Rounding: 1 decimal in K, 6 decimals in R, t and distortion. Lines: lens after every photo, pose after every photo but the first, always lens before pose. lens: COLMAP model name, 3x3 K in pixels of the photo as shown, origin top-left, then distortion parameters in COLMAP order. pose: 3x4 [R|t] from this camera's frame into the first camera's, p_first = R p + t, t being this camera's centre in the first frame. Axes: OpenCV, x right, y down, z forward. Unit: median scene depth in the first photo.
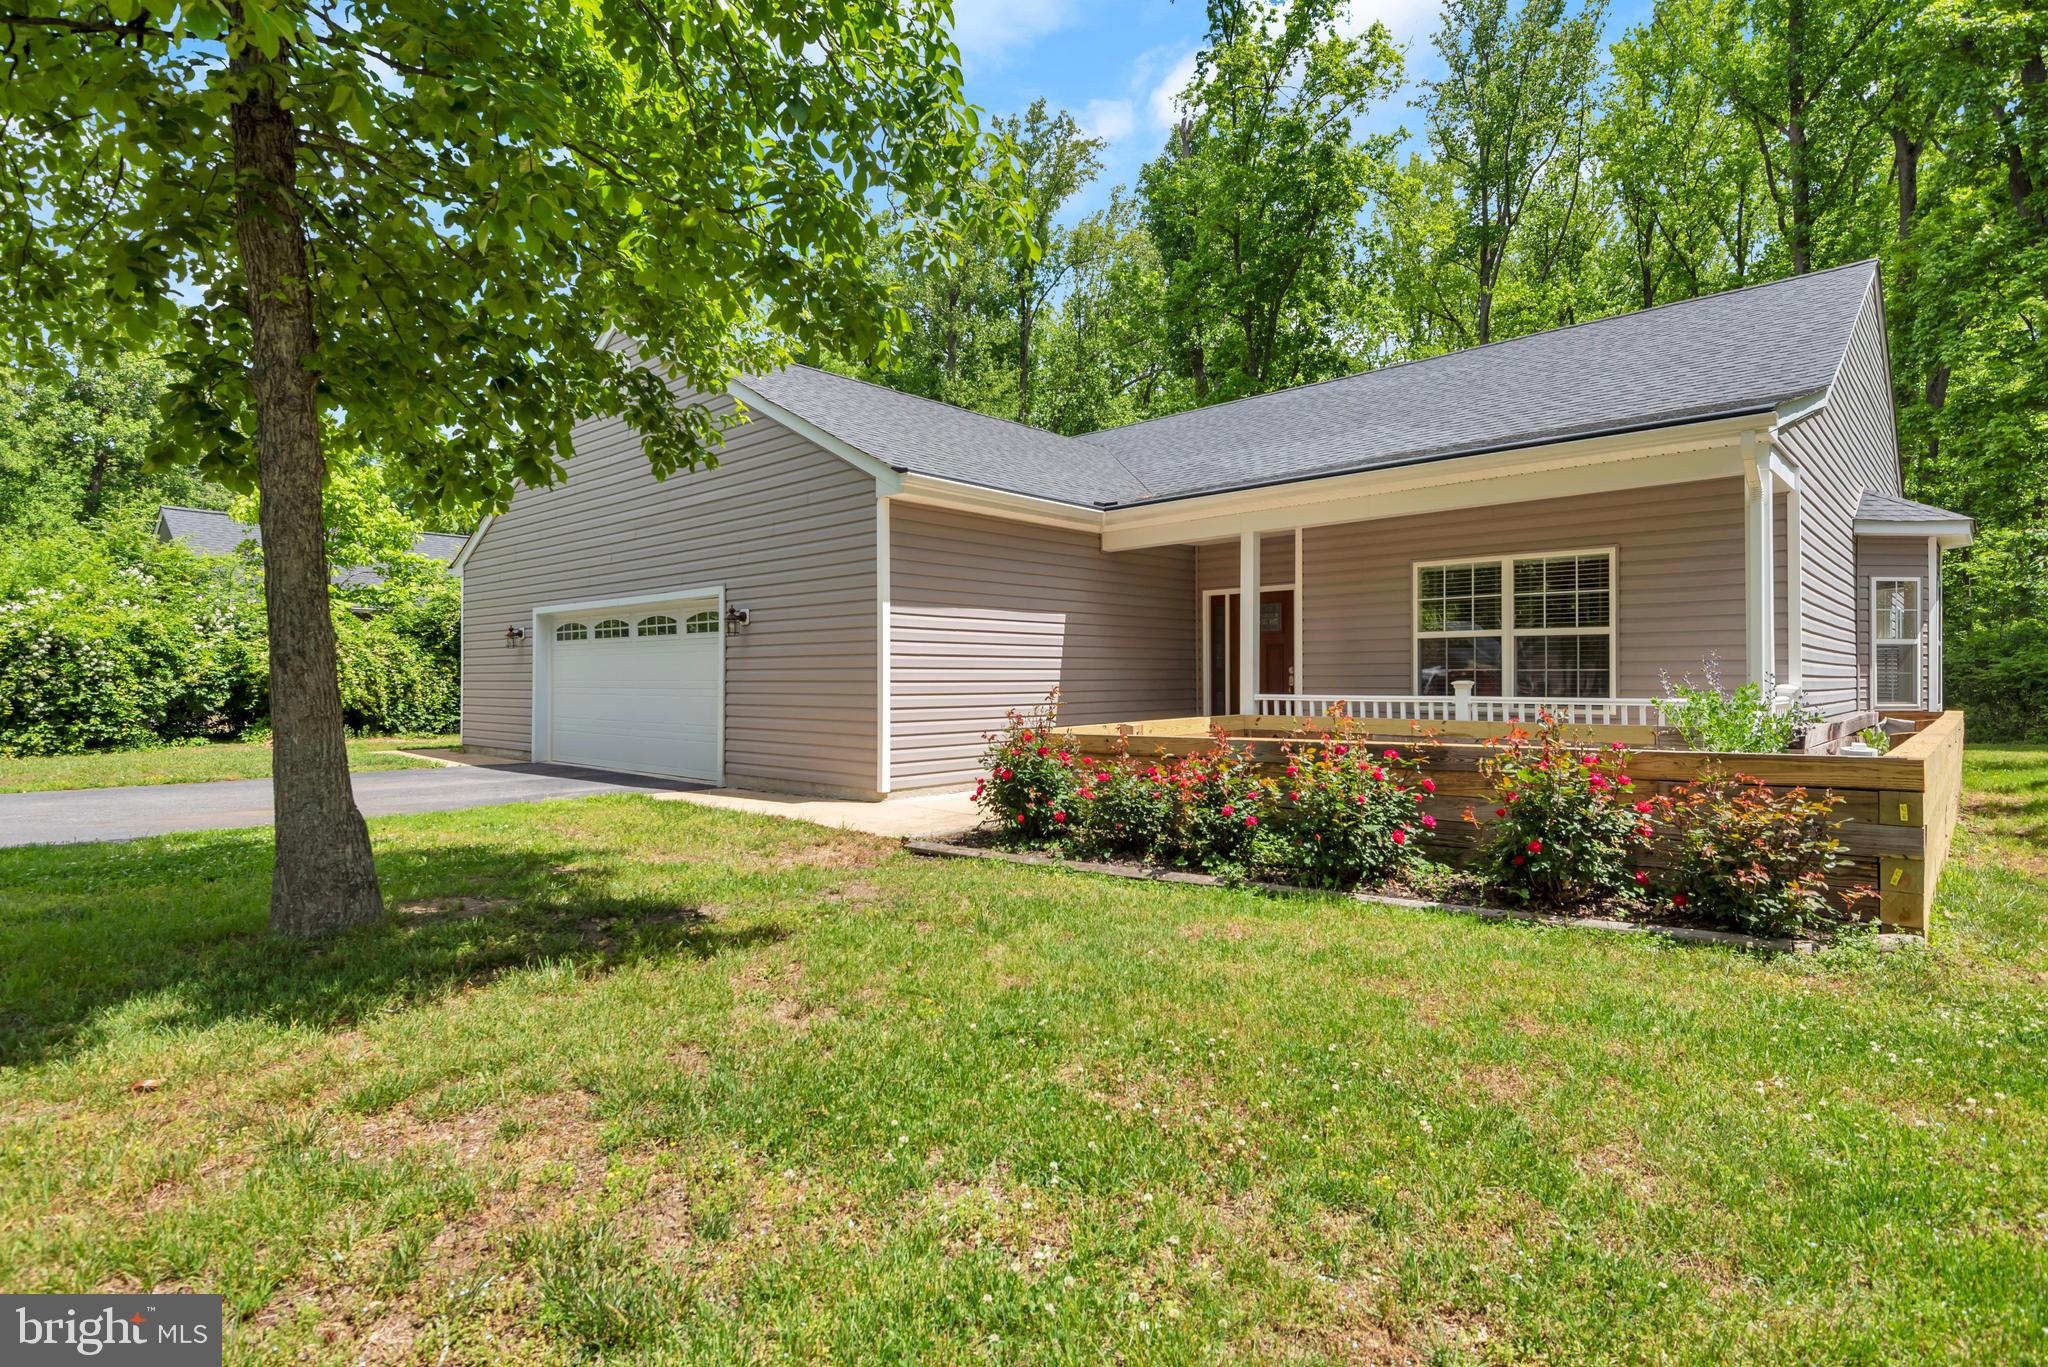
lens RADIAL K [[1040.8, 0, 1018.1], [0, 1040.8, 690.8], [0, 0, 1]] dist [0.014554, -0.005538]
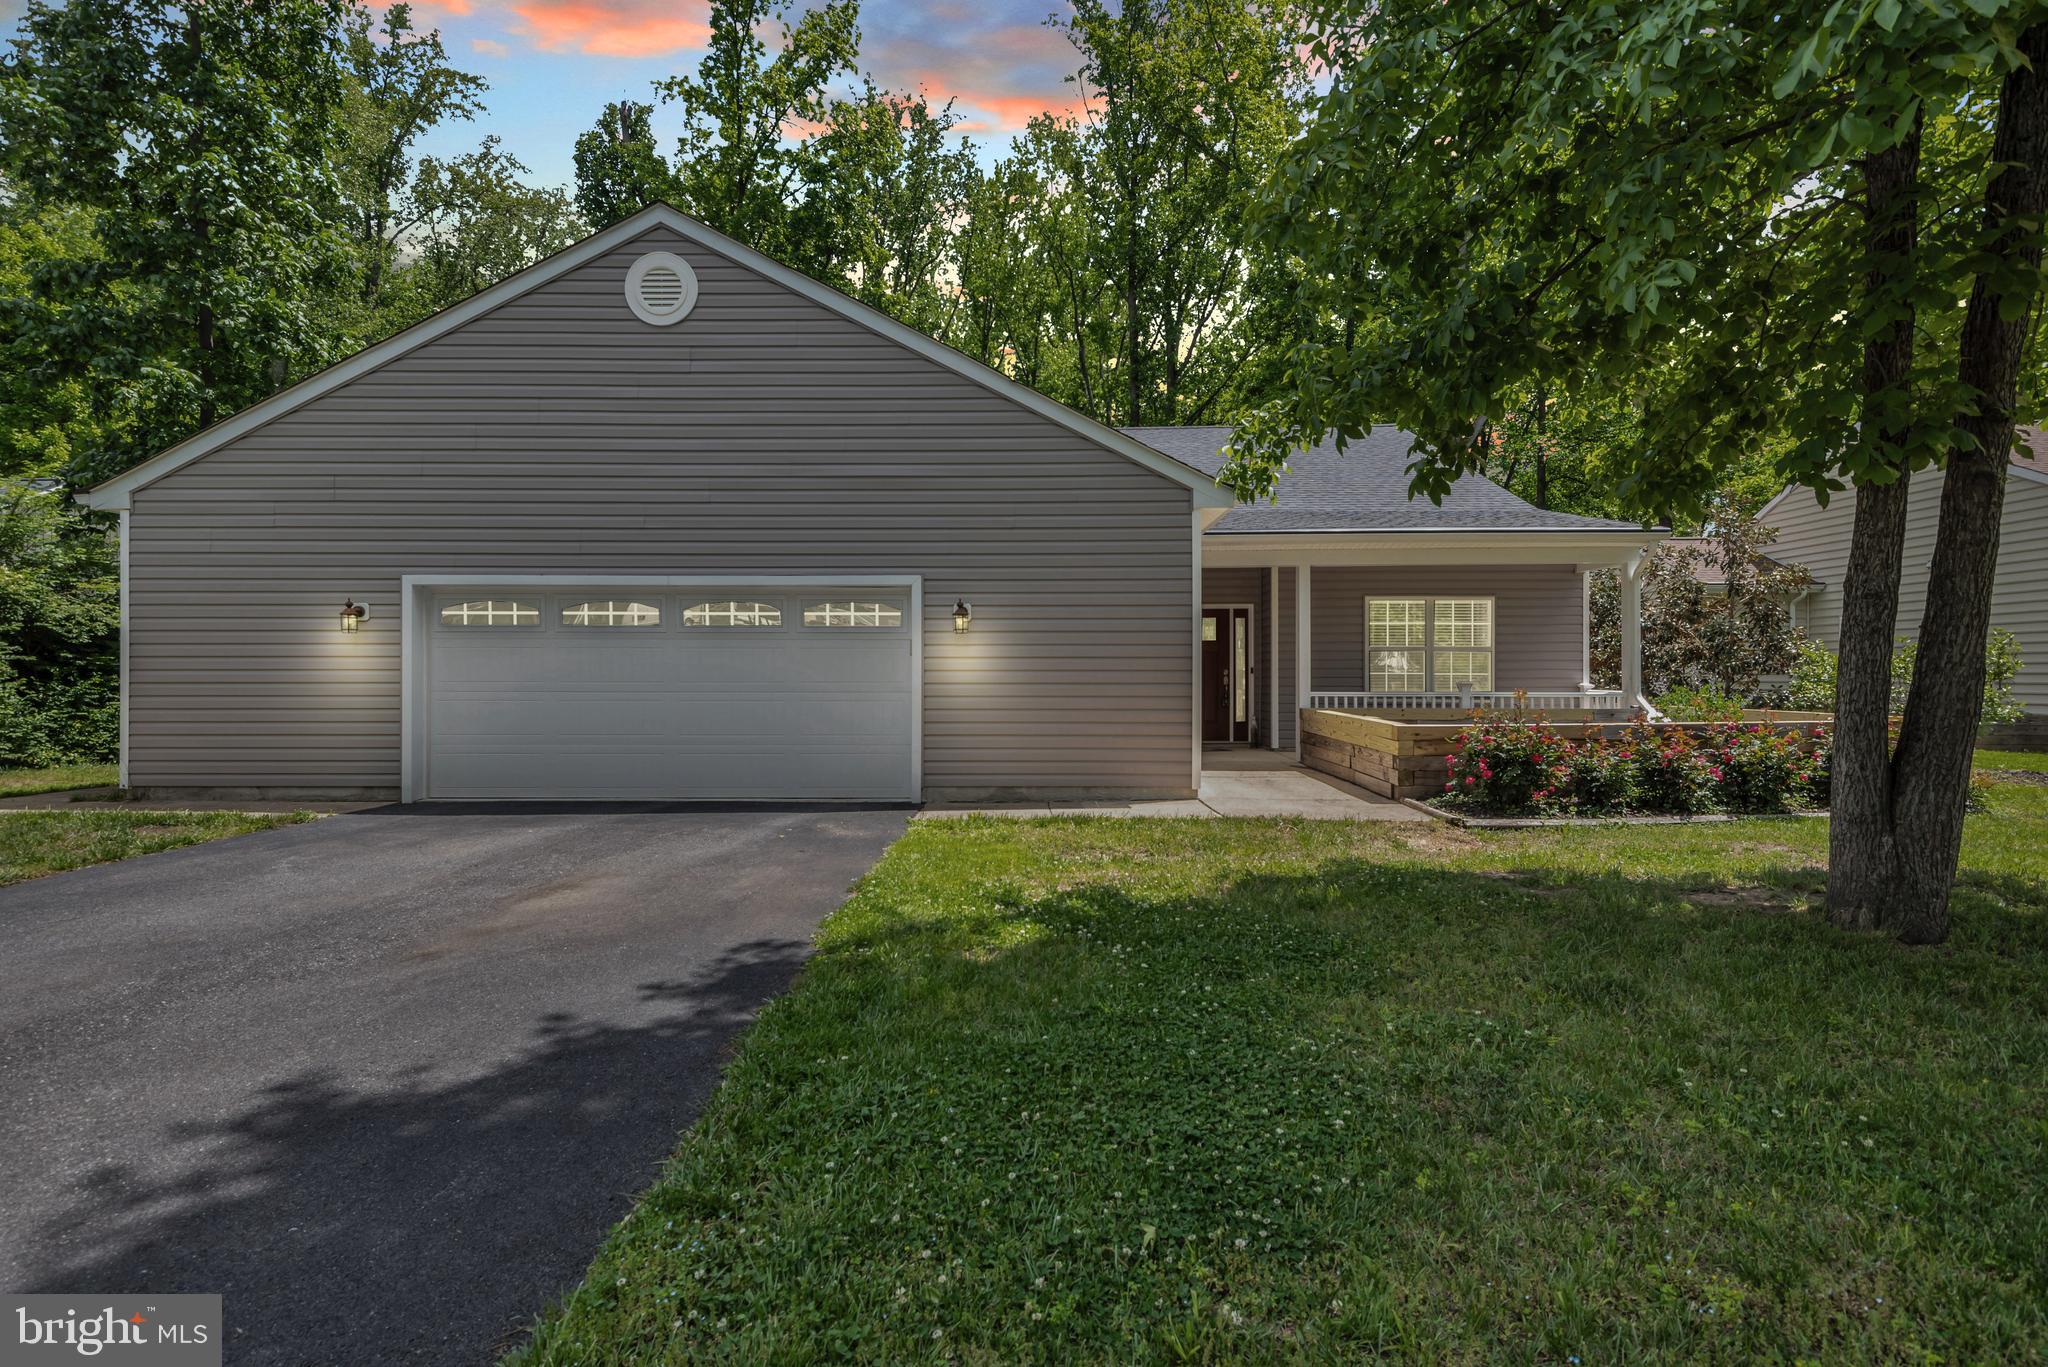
lens RADIAL K [[978.2, 0, 1023.4], [0, 978.2, 683.3], [0, 0, 1]] dist [-0.004466, -0.000653]
pose [[0.735069, -0.003655, 0.677982, -0.767632], [0.005124, 0.999987, -0.000165, -0.007881], [-0.677973, 0.003595, 0.735078, 0.325833]]
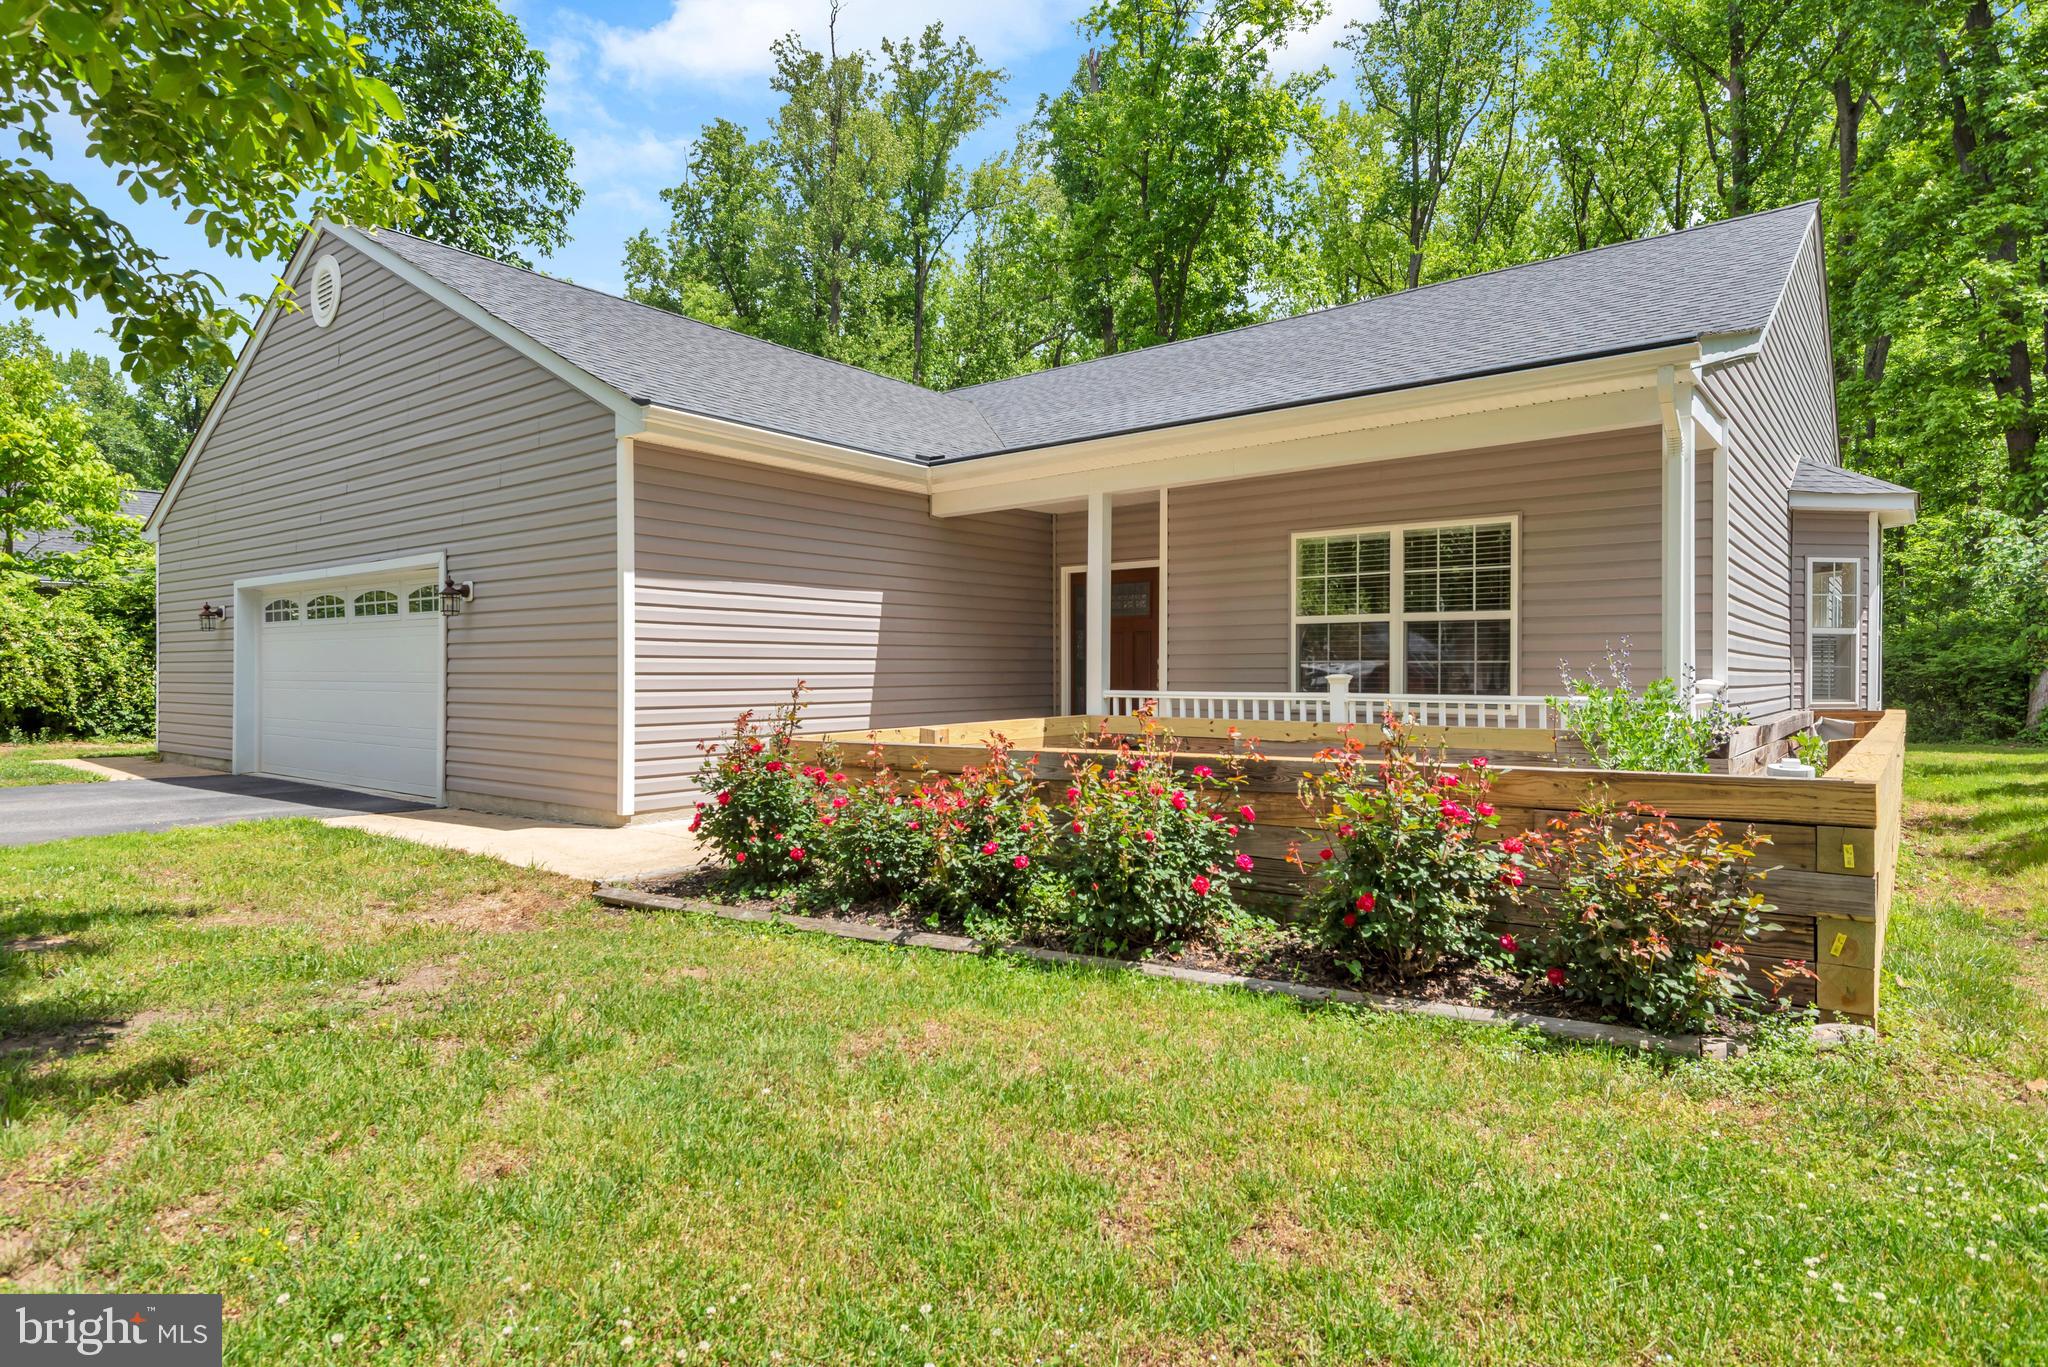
lens RADIAL K [[1130.9, 0, 1026.5], [0, 1130.9, 692.7], [0, 0, 1]] dist [0.028362, -0.007089]
pose [[0.996379, 0.000816, 0.085022, 0.081851], [-0.001383, 0.999977, 0.006614, -0.000505], [-0.085014, -0.006708, 0.996357, 0.100836]]
